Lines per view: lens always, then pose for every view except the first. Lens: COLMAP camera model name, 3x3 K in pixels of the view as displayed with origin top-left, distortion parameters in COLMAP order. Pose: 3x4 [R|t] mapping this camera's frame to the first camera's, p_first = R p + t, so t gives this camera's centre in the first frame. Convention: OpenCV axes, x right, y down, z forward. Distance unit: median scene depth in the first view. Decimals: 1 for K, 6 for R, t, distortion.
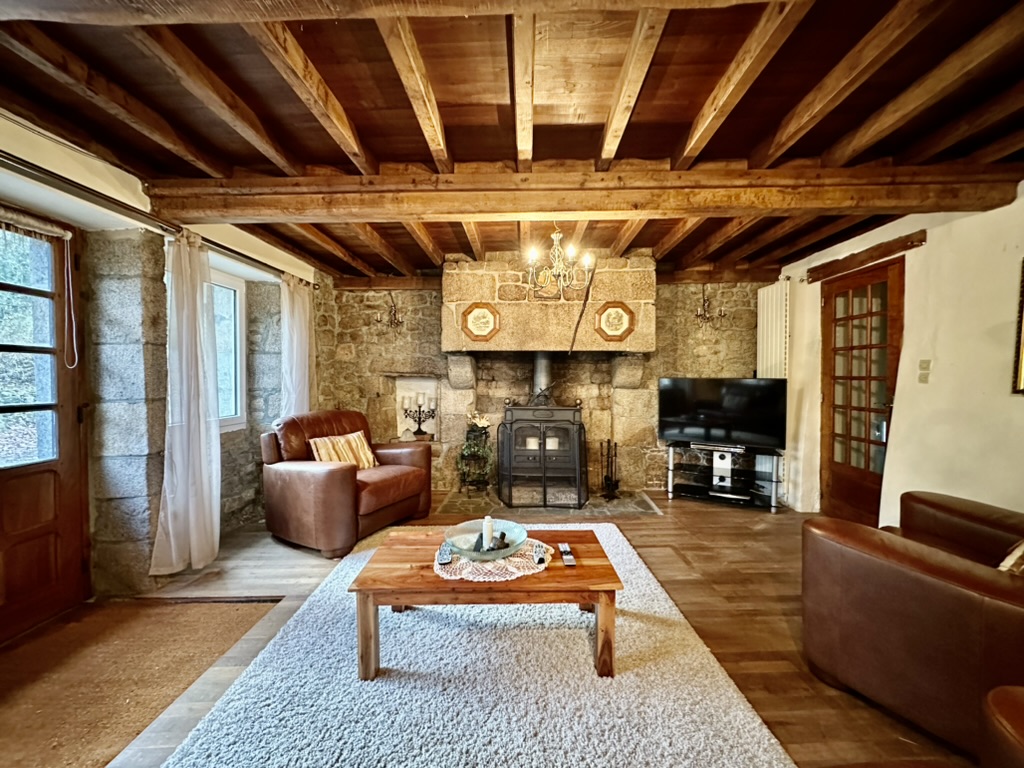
lens RADIAL K [[420.2, 0, 512.7], [0, 420.2, 382.9], [0, 0, 1]] dist [-0.001797, 0.000143]
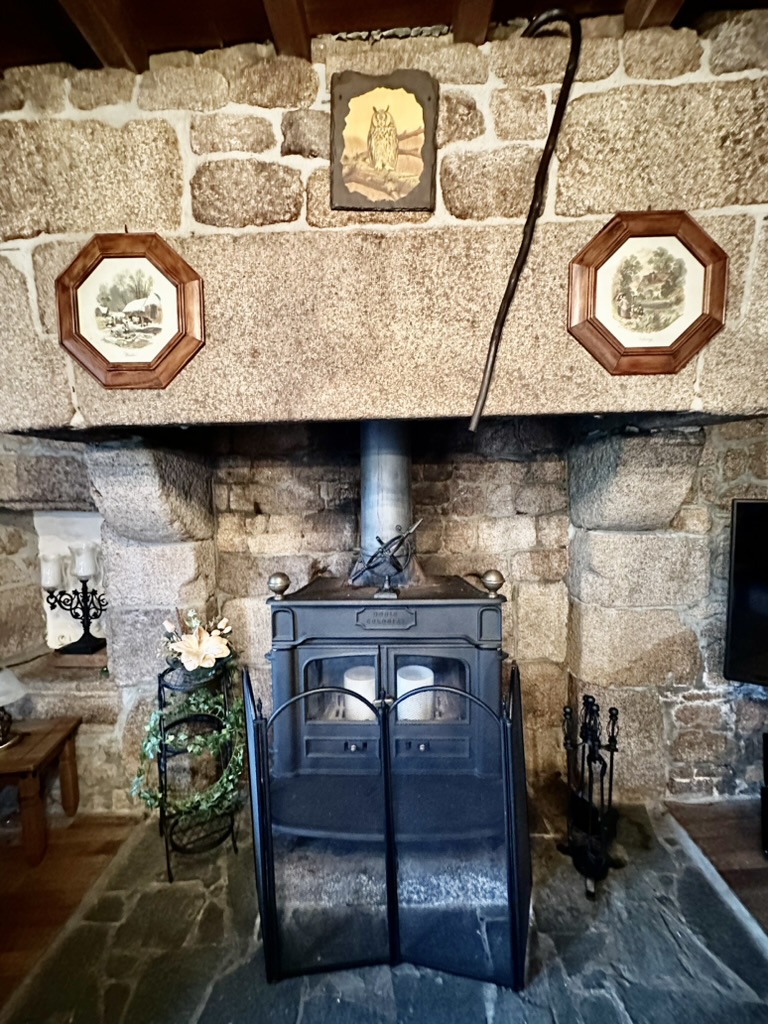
lens RADIAL K [[420.2, 0, 379.2], [0, 420.2, 504.7], [0, 0, 1]] dist [-0.001797, 0.000143]
pose [[0.999664, -0.025935, 0.000224, 0.069765], [0.025890, 0.998362, 0.051012, -0.032977], [-0.001547, -0.050989, 0.998698, 0.679832]]
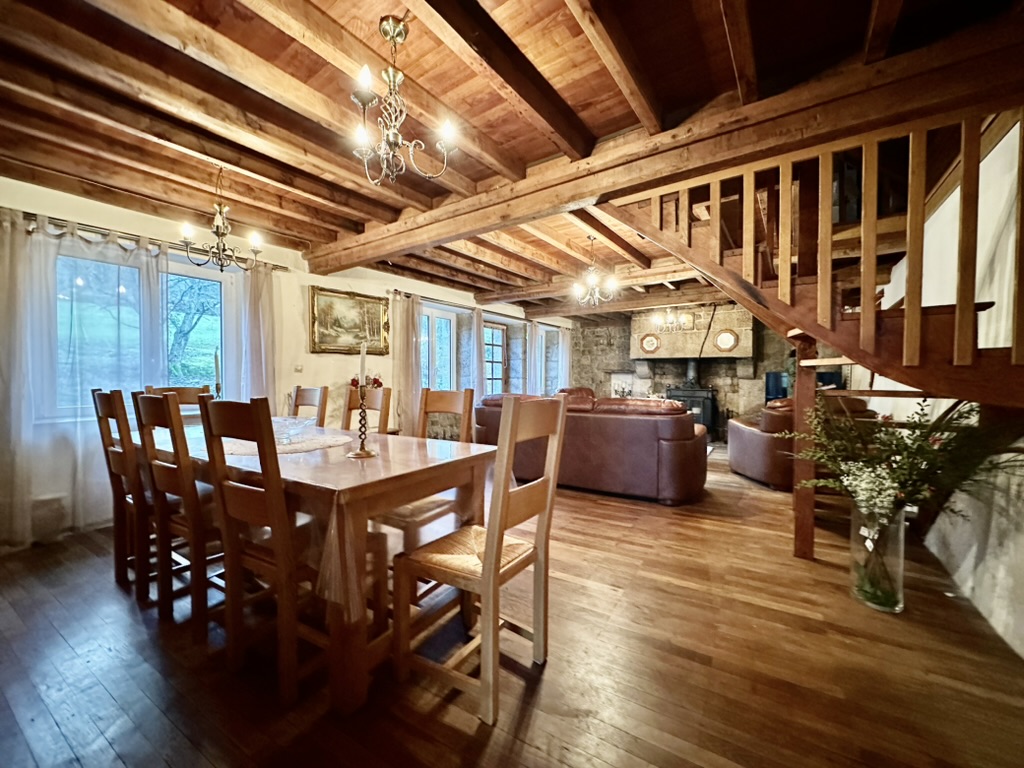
lens RADIAL K [[420.2, 0, 511.5], [0, 420.2, 377.5], [0, 0, 1]] dist [-0.001797, 0.000143]
pose [[0.839261, 0.005394, -0.543702, 0.410759], [-0.016208, 0.999755, -0.015100, 0.048312], [0.543487, 0.021485, 0.839142, -0.904638]]
